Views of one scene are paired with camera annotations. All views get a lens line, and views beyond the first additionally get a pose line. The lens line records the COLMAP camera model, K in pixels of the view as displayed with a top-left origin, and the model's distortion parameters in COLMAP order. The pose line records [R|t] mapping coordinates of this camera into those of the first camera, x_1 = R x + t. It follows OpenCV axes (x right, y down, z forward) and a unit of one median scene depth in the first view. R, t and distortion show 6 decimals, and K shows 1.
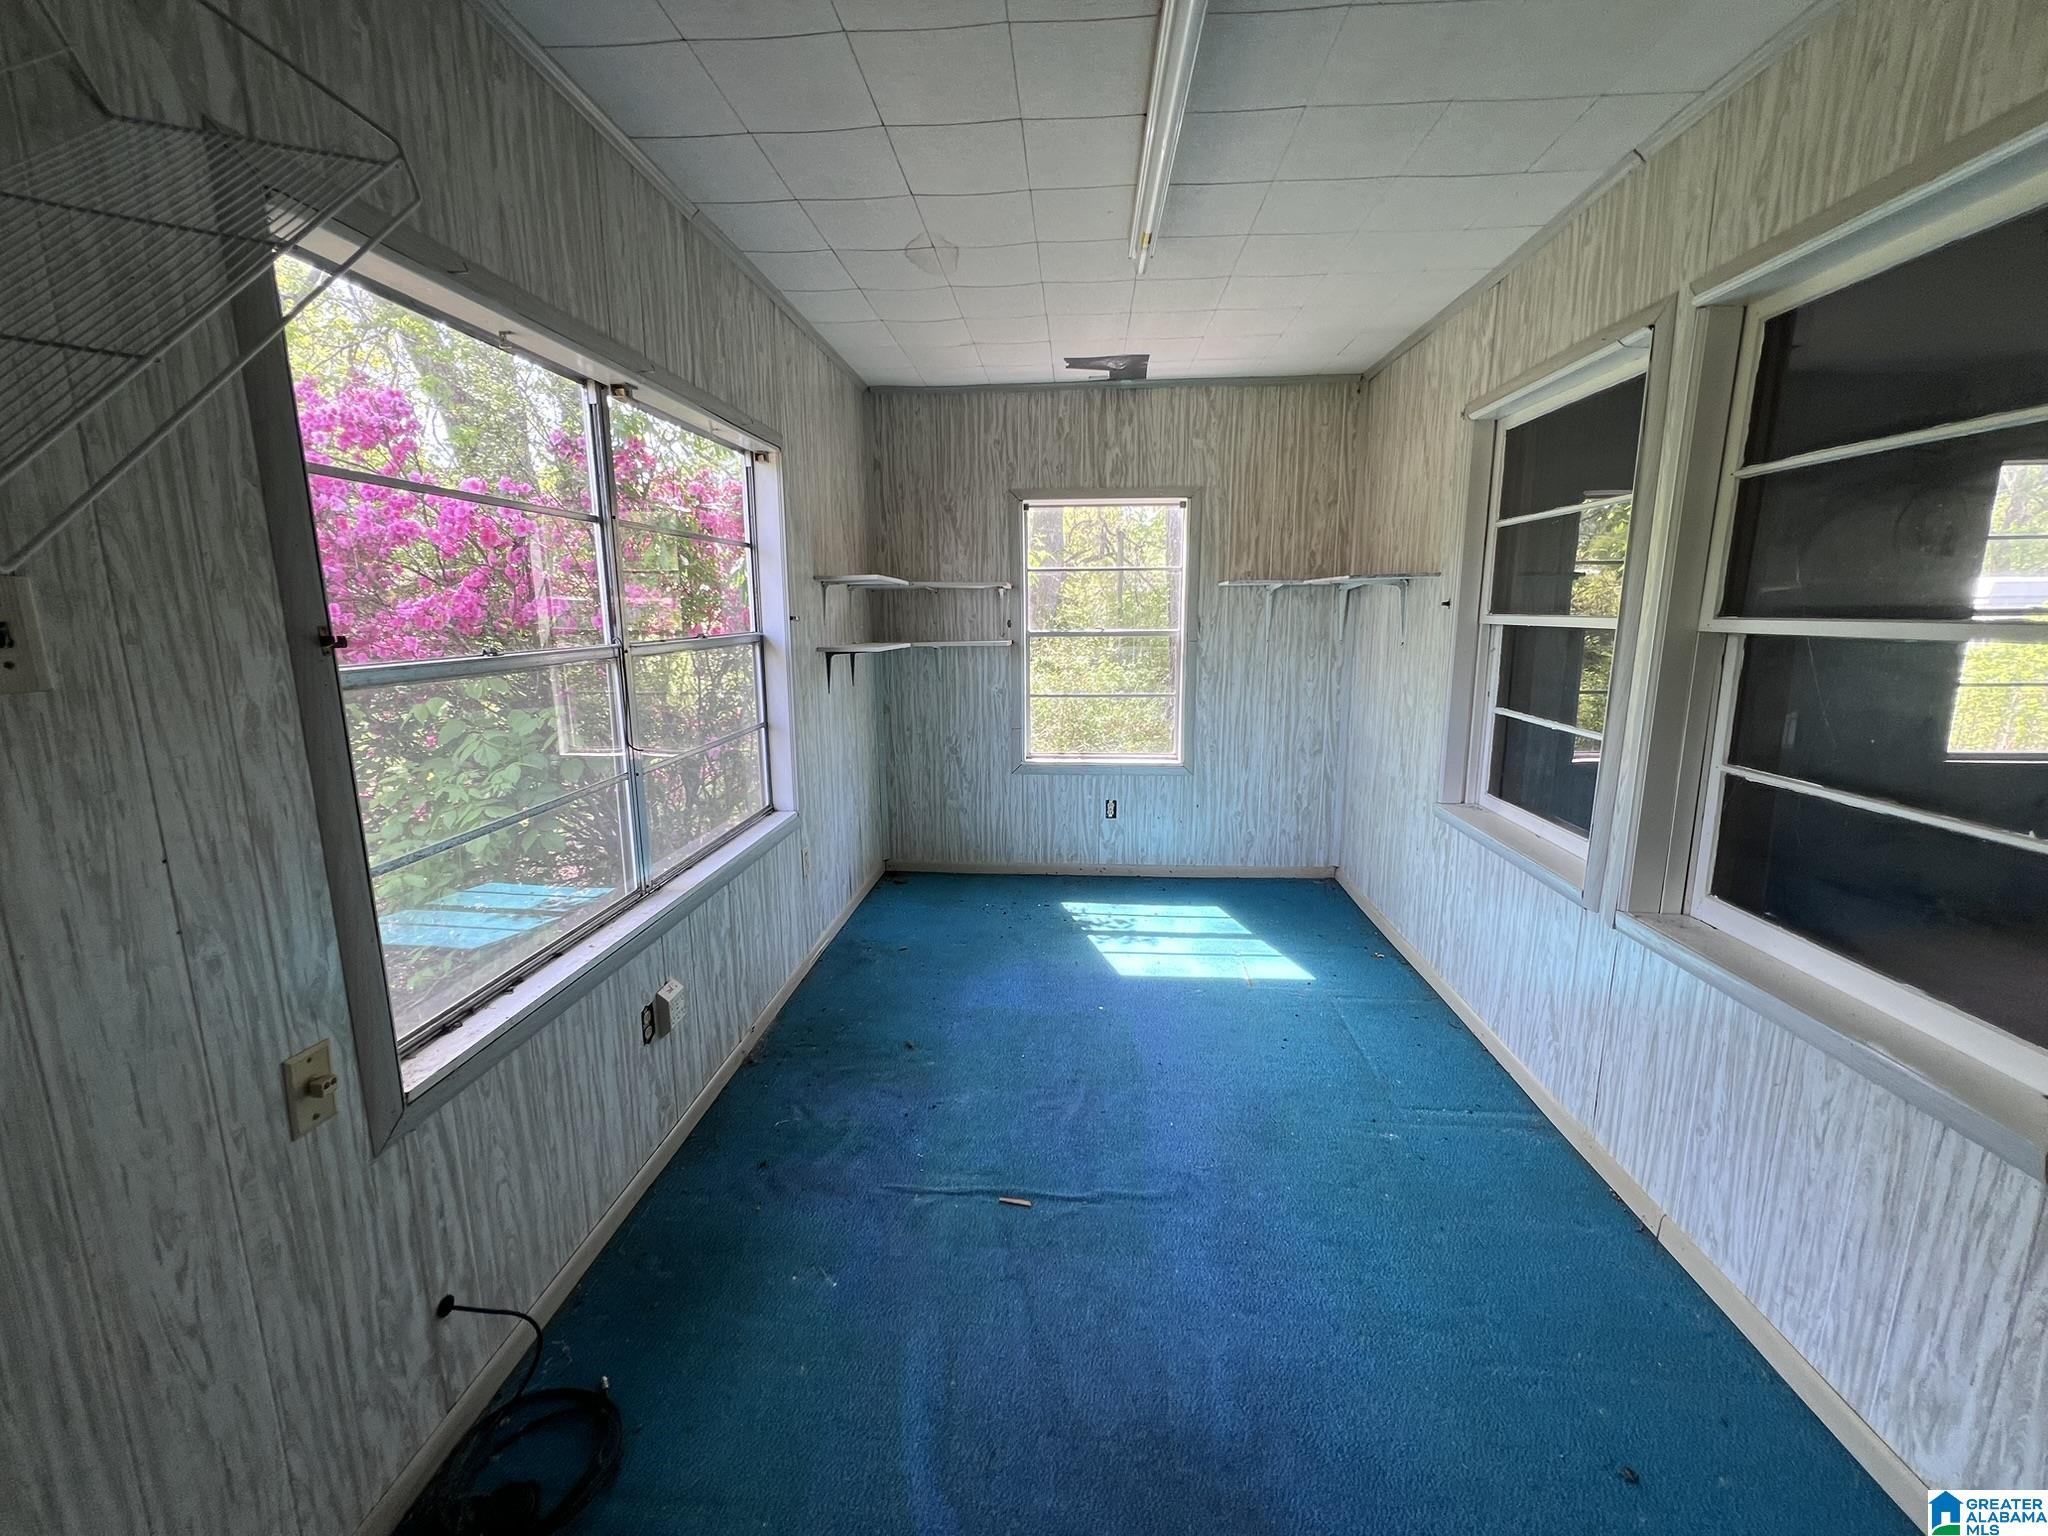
lens RADIAL K [[825.5, 0, 1025.2], [0, 825.5, 762.9], [0, 0, 1]] dist [0.000421, 0.000483]
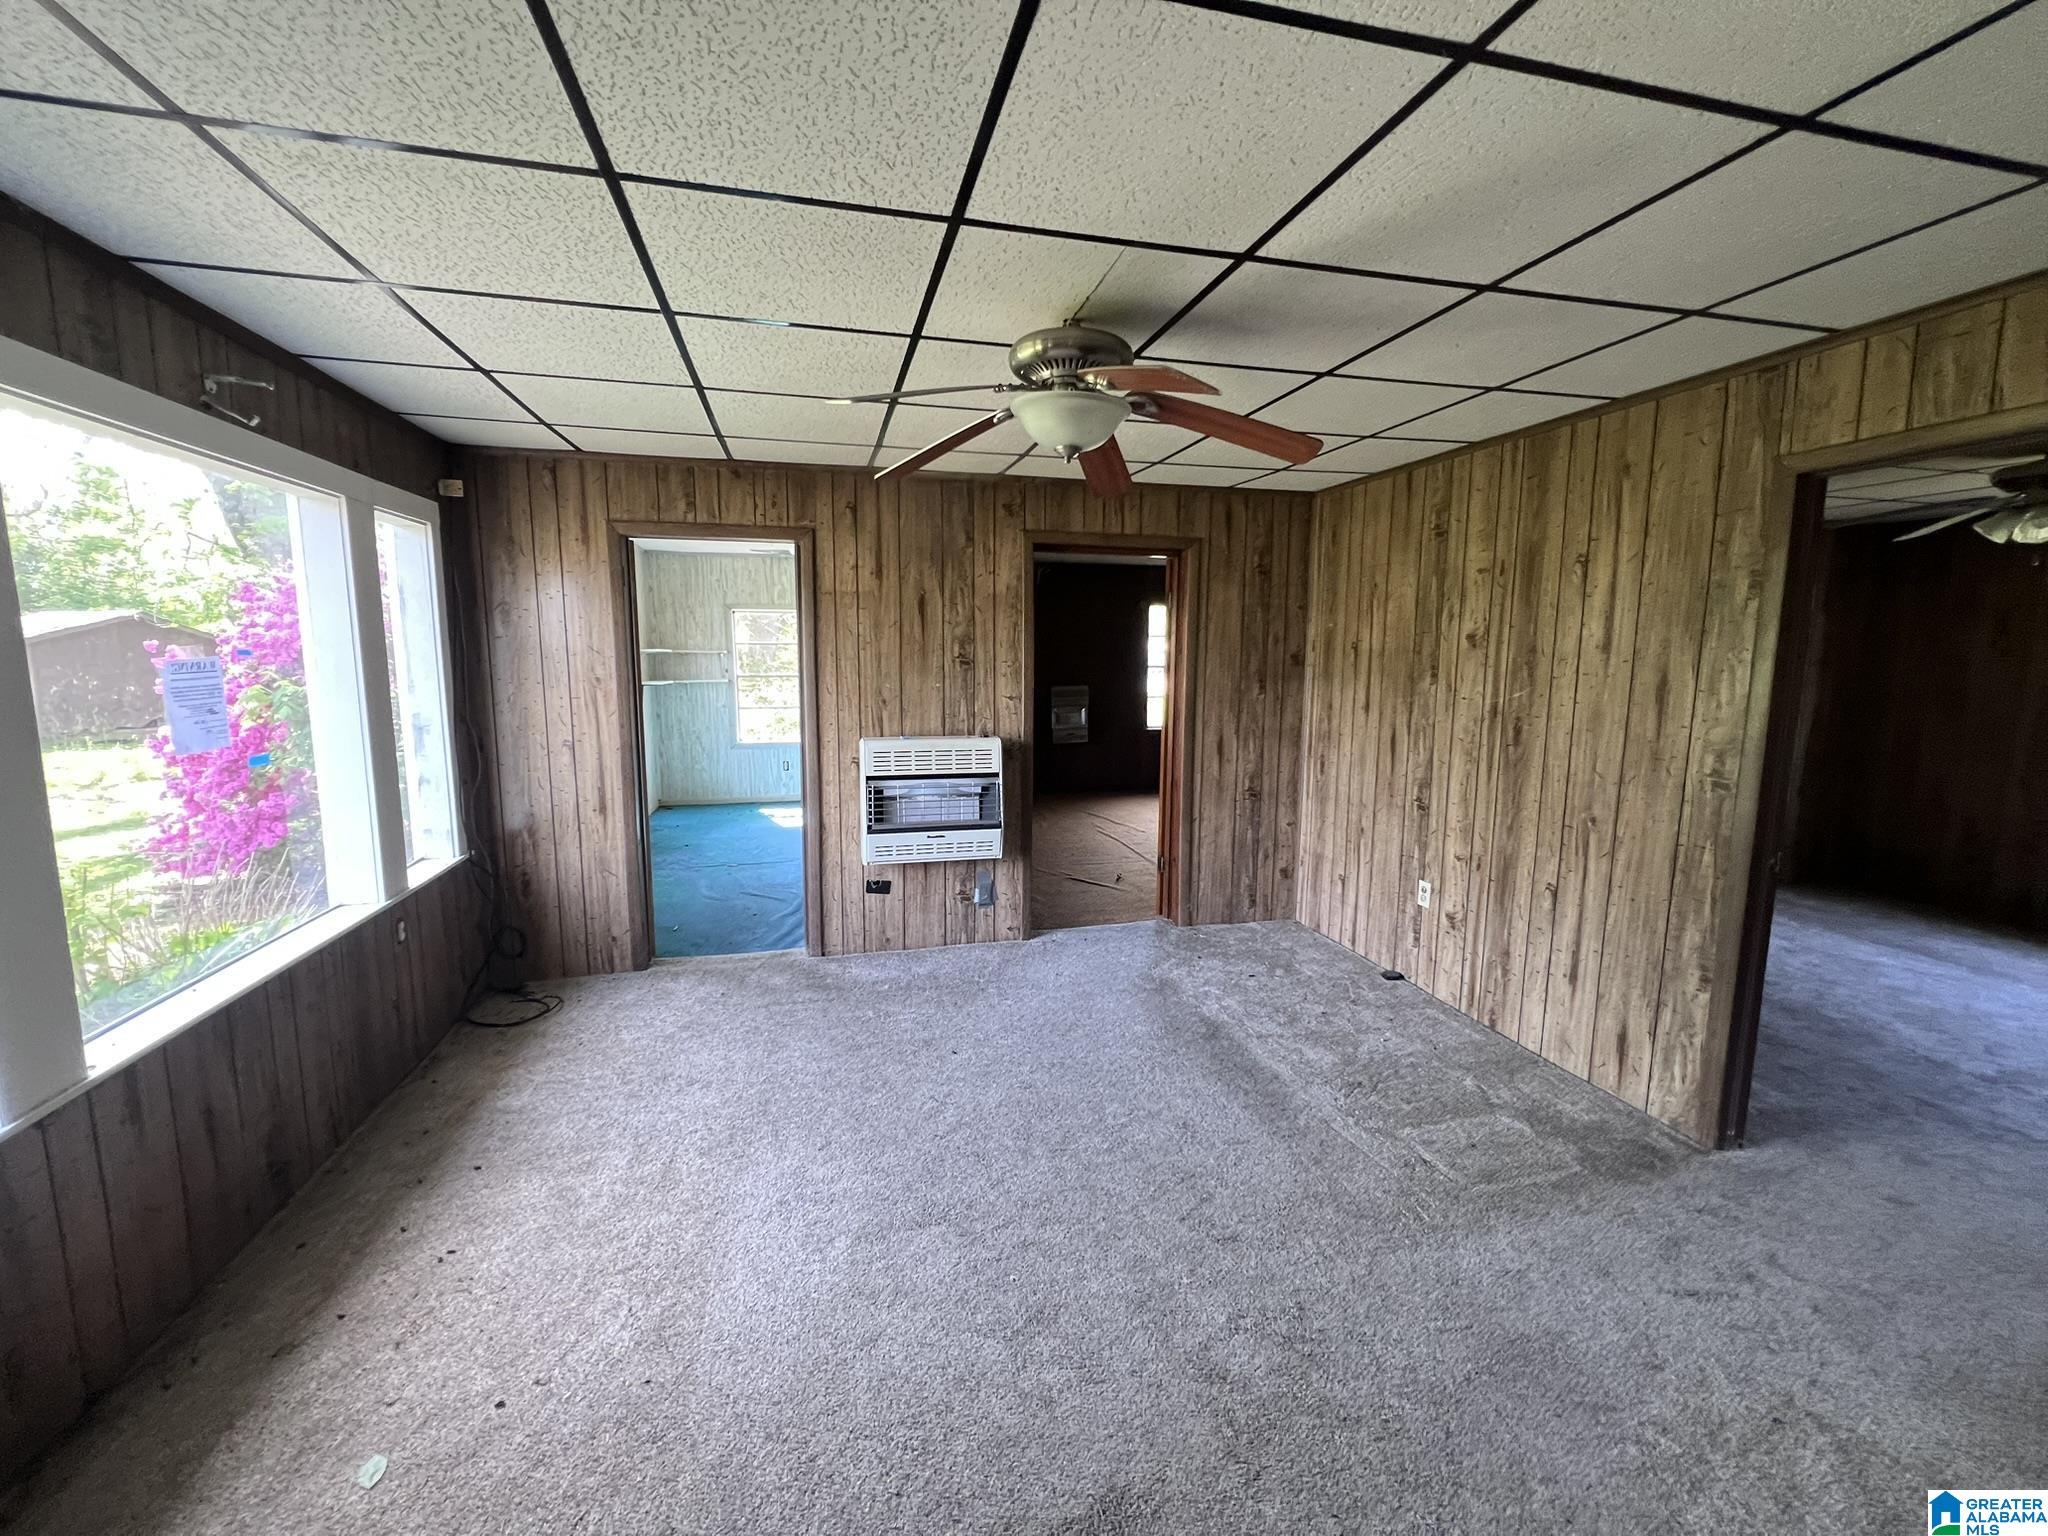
lens RADIAL K [[827.0, 0, 1020.4], [0, 827.0, 765.9], [0, 0, 1]] dist [0.000153, 0.000002]
pose [[0.954017, -0.032107, 0.298027, 0.052583], [0.046042, 0.998144, -0.039852, 0.161680], [-0.296194, 0.051741, 0.953725, -1.035264]]
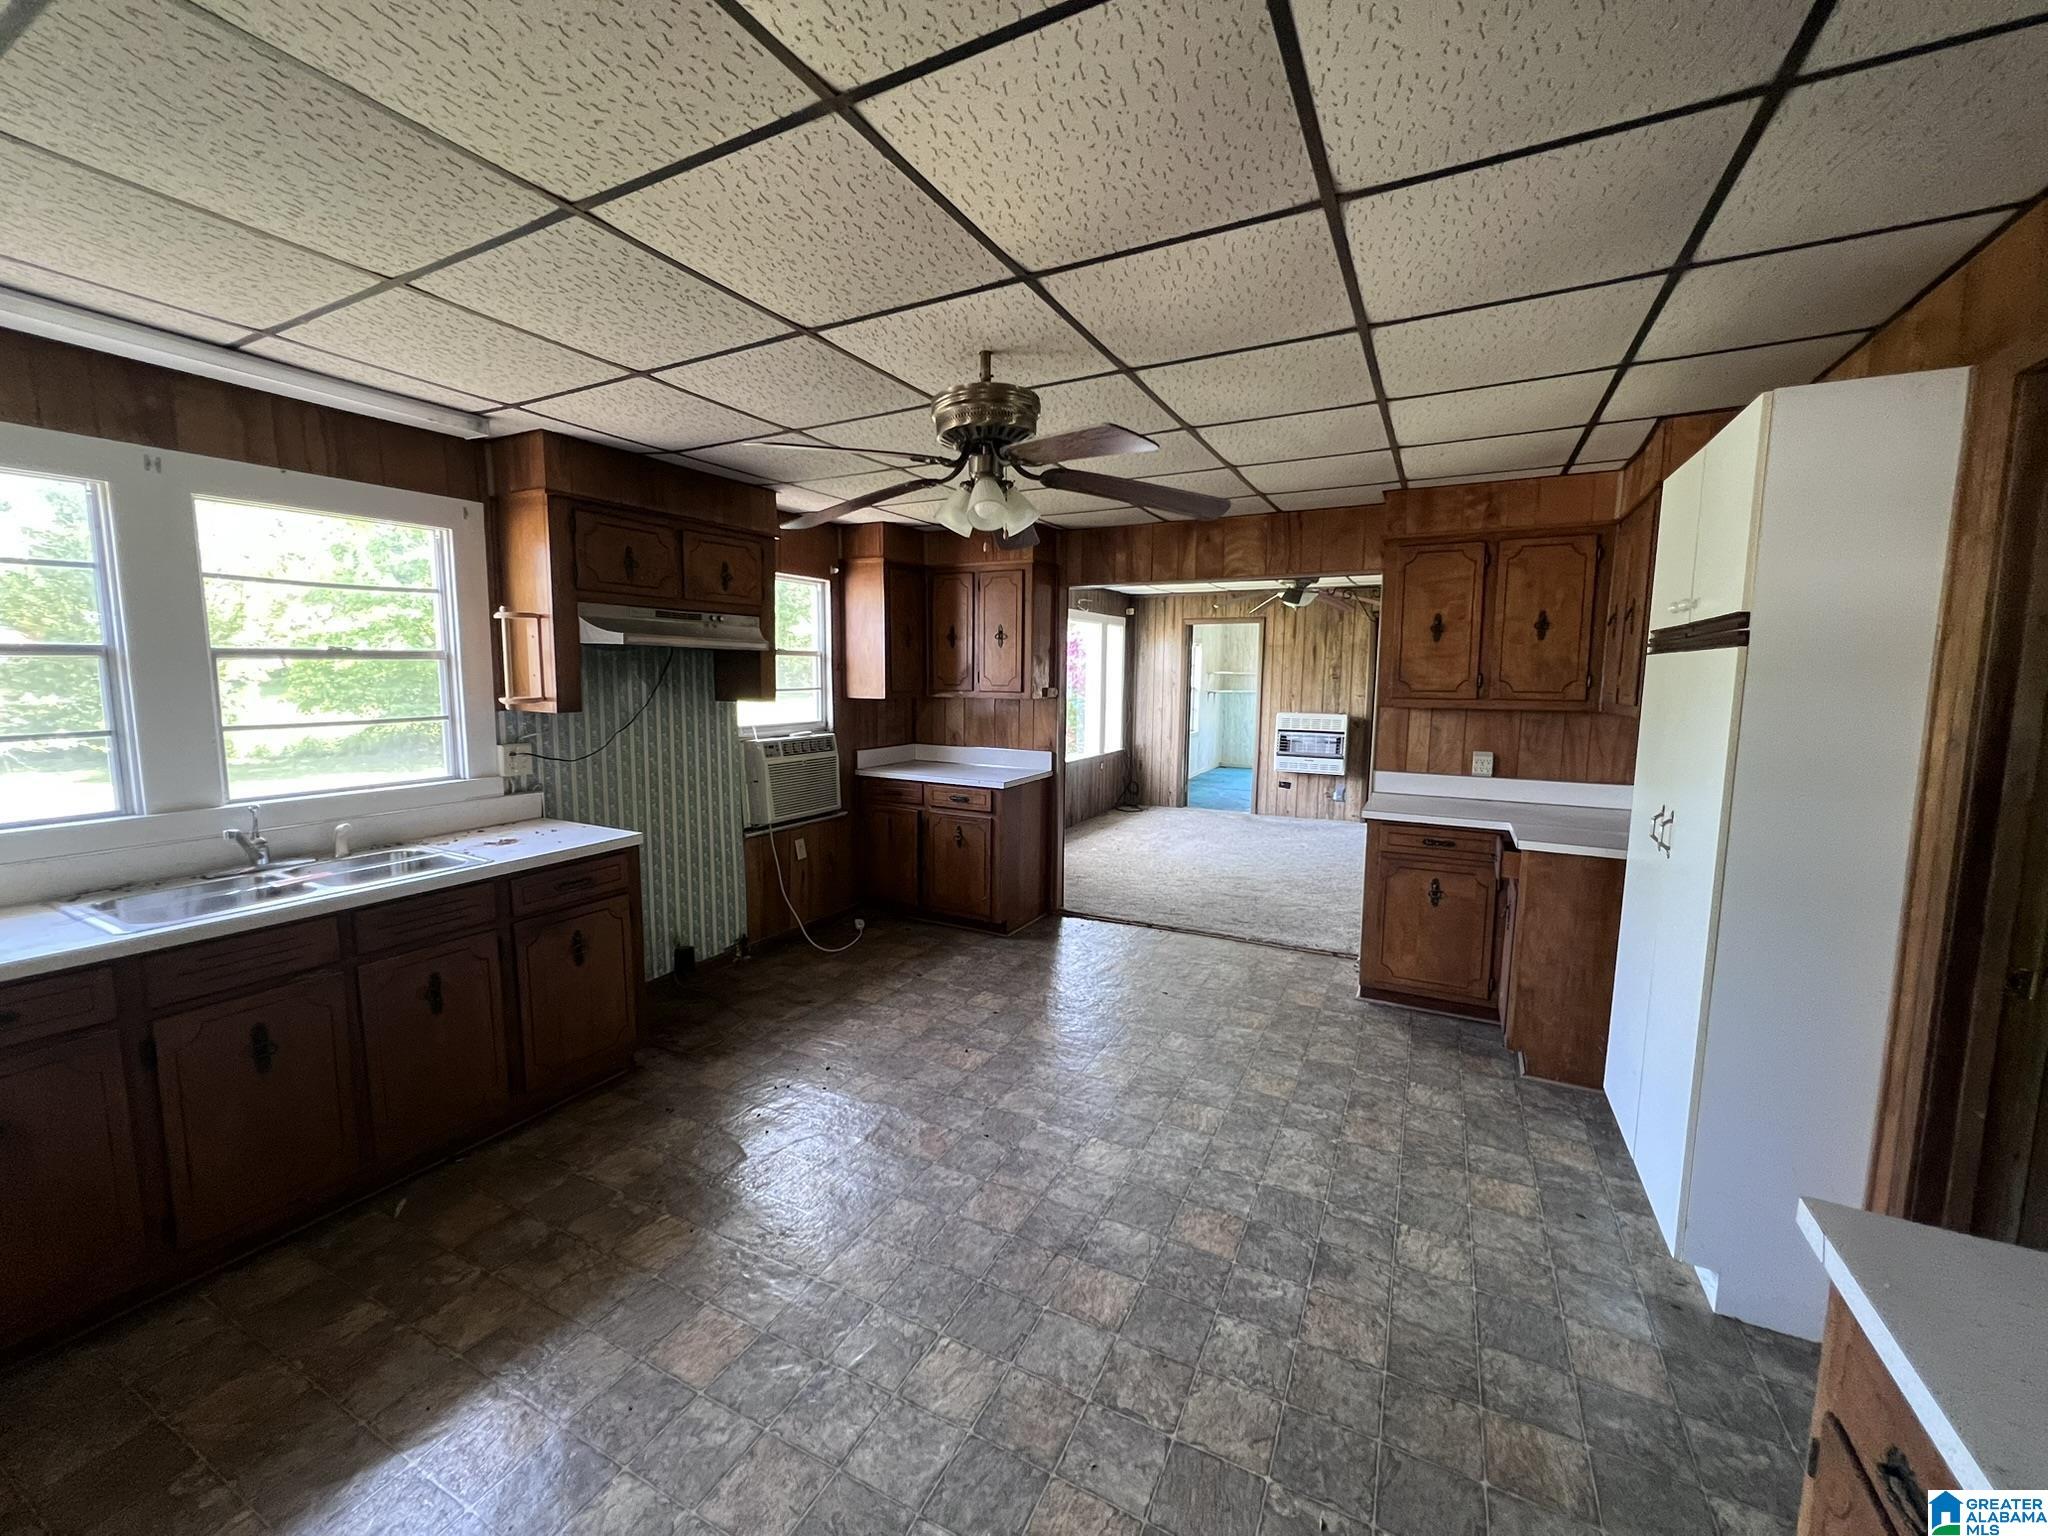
lens RADIAL K [[825.5, 0, 1013.0], [0, 825.5, 765.6], [0, 0, 1]] dist [0.000421, 0.000483]
pose [[0.912310, 0.057084, -0.405502, 0.765452], [-0.085464, 0.994972, -0.052214, 0.610267], [0.400483, 0.082291, 0.912602, -3.440130]]
